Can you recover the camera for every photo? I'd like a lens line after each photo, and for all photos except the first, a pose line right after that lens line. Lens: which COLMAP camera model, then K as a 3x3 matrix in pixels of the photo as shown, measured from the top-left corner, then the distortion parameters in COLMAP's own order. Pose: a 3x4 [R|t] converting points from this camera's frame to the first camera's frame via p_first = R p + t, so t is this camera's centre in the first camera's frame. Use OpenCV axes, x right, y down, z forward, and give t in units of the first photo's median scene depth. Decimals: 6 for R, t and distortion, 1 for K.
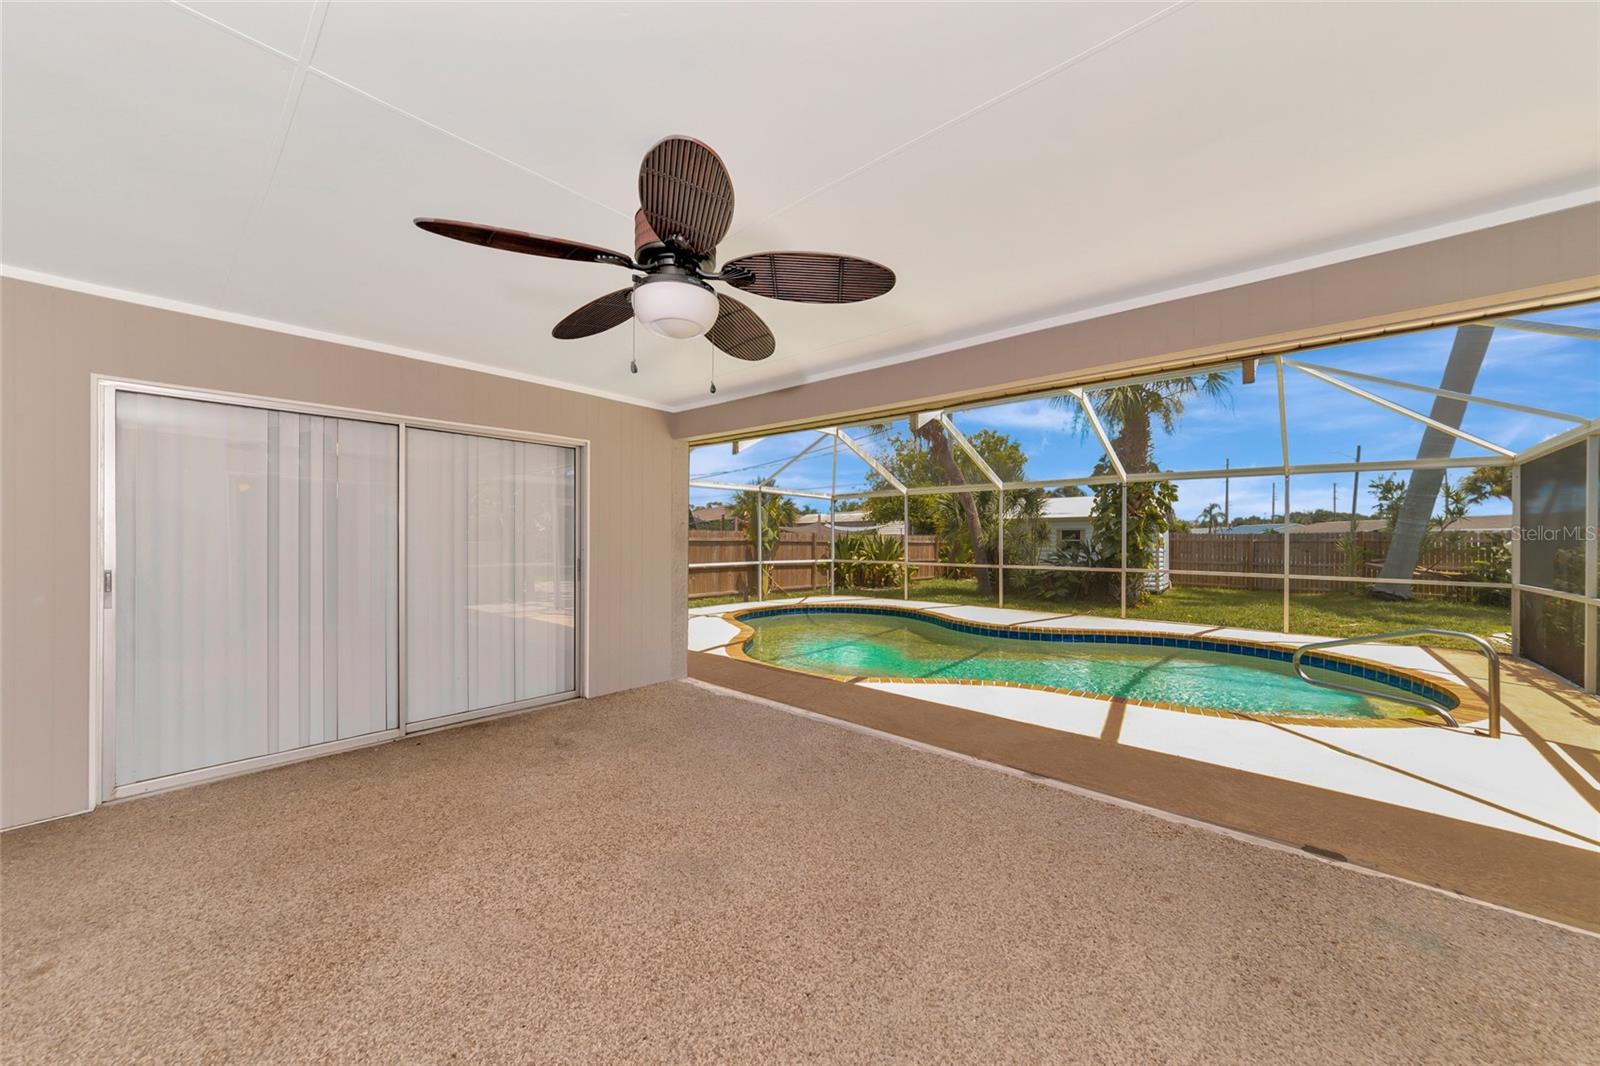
lens RADIAL K [[567.2, 0, 800.0], [0, 567.2, 533.0], [0, 0, 1]] dist [-0.000425, 0.003496]
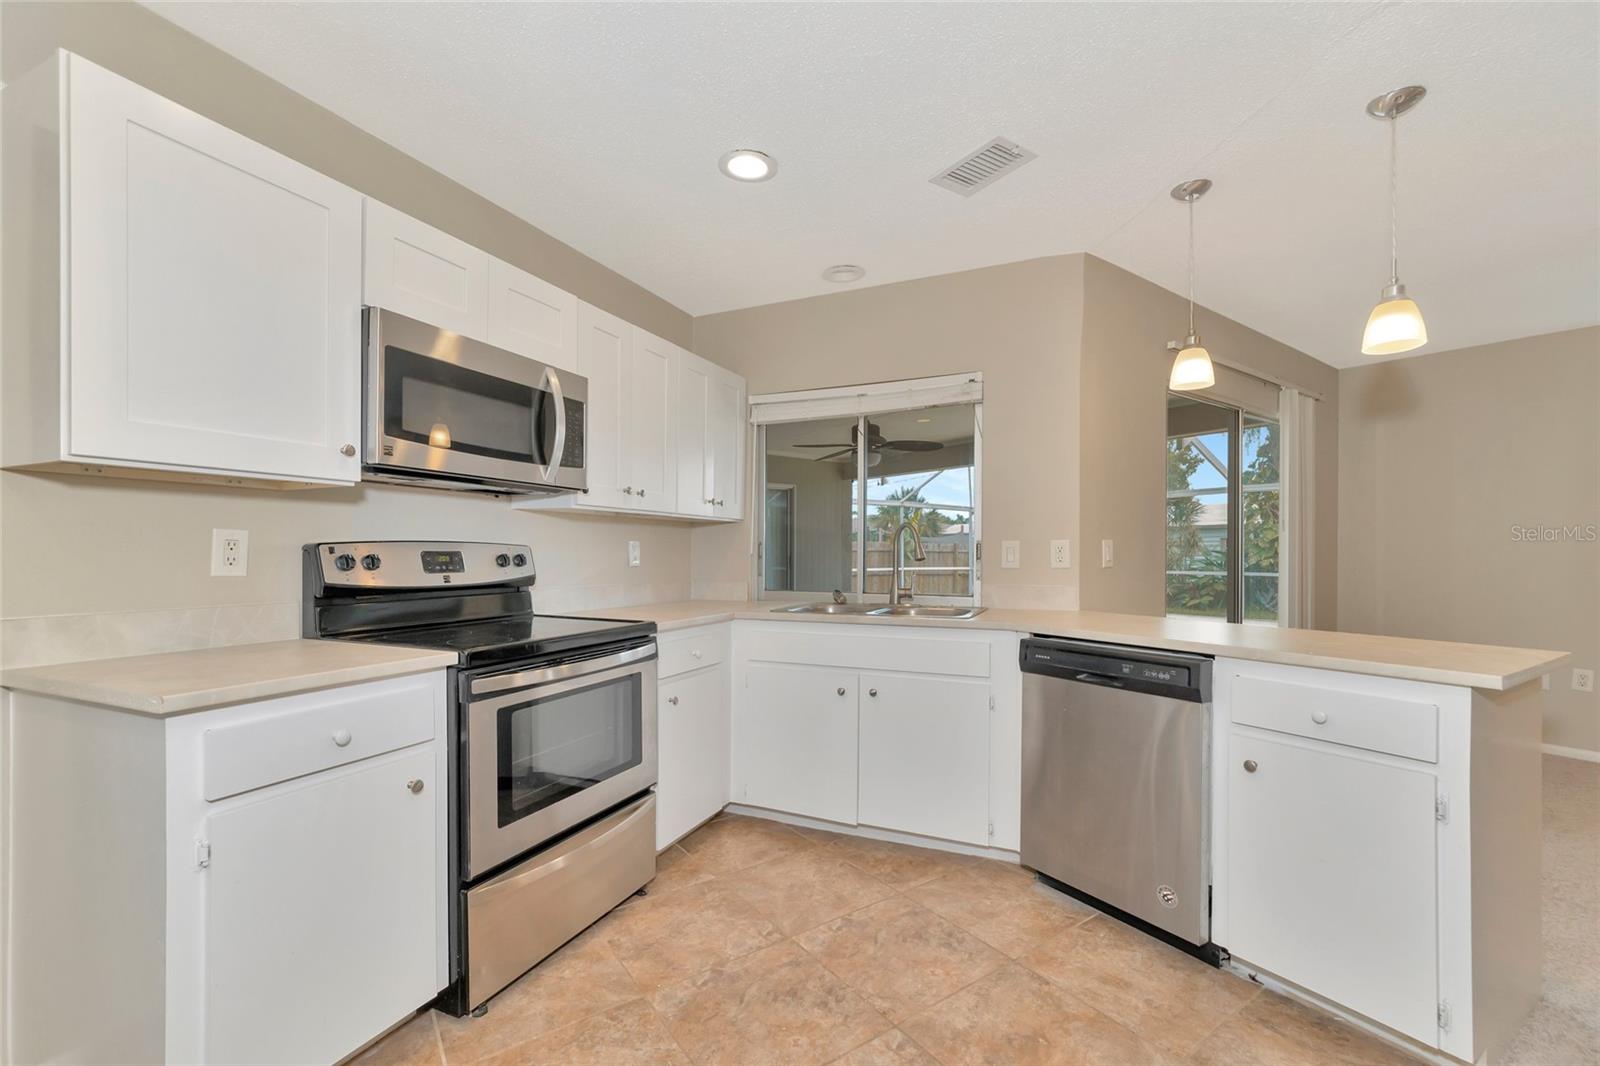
lens RADIAL K [[673.2, 0, 800.2], [0, 673.2, 551.3], [0, 0, 1]] dist [0.000959, -0.000138]
pose [[0.974767, -0.003646, -0.223193, 0.023238], [0.005302, 0.999963, 0.006821, 0.005311], [0.223160, -0.007832, 0.974750, -0.272091]]
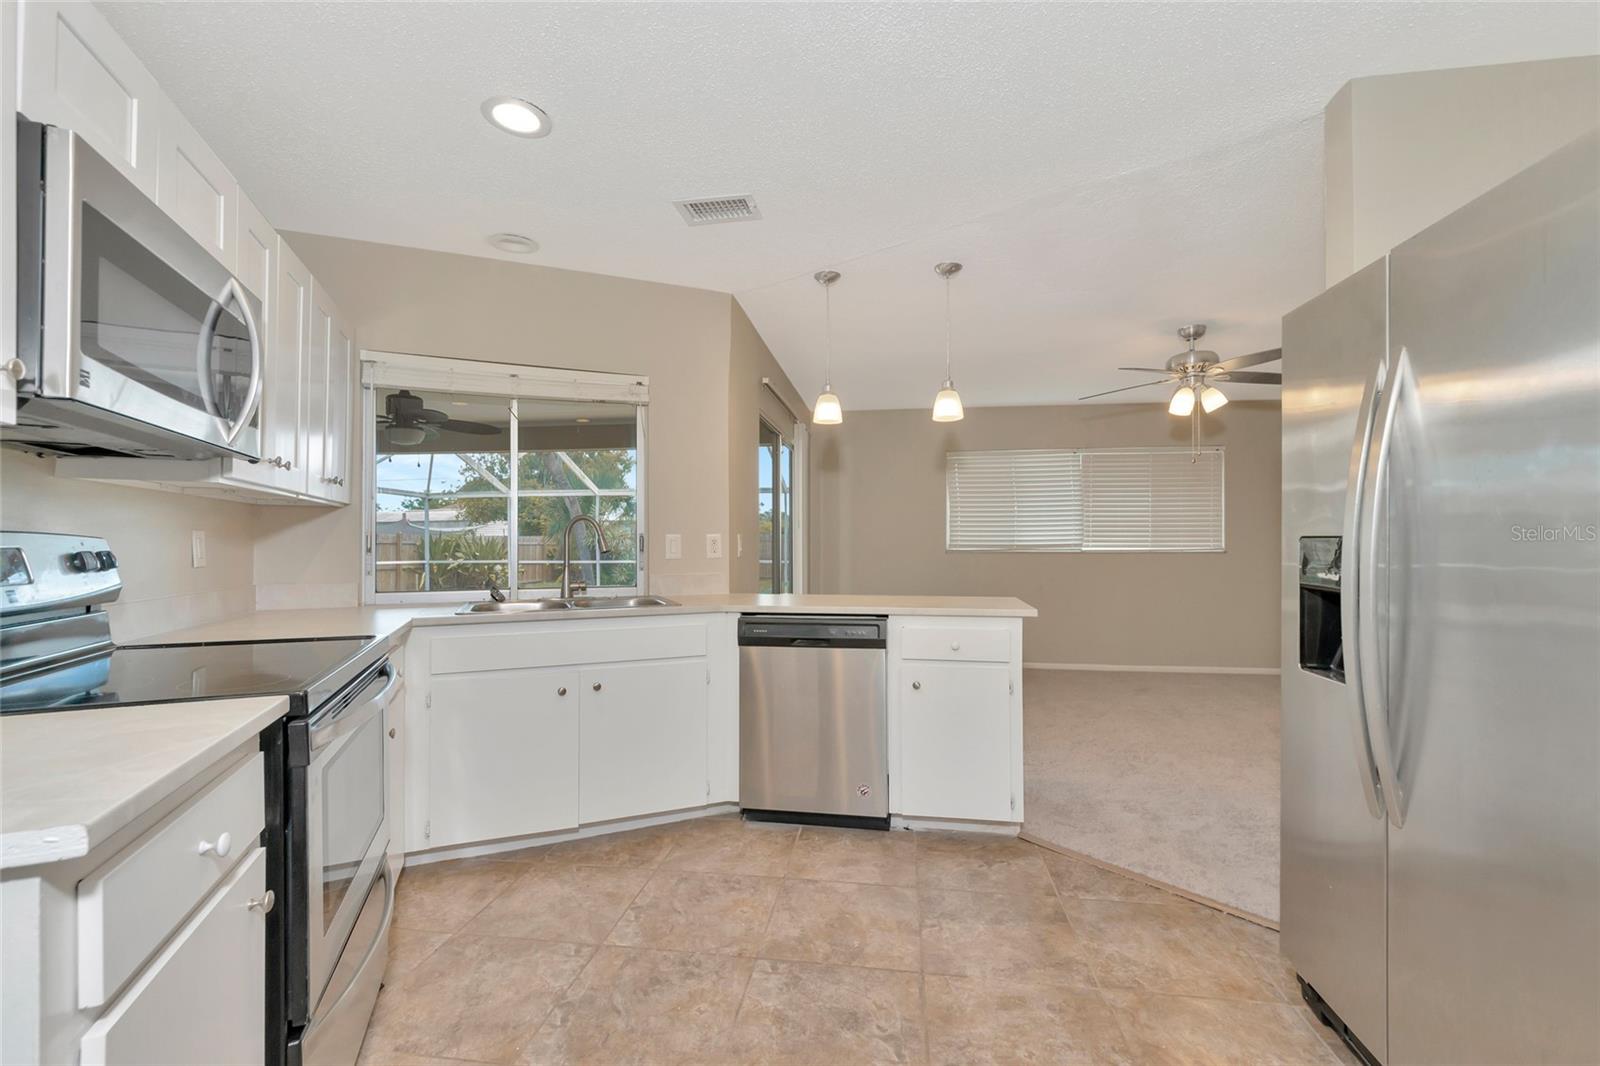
lens RADIAL K [[681.0, 0, 805.0], [0, 681.0, 537.7], [0, 0, 1]] dist [0.002247, -0.000262]
pose [[0.829105, -0.002343, 0.559088, -0.050120], [0.000687, 0.999995, 0.003171, 0.004398], [-0.559093, -0.002245, 0.829102, -0.272975]]
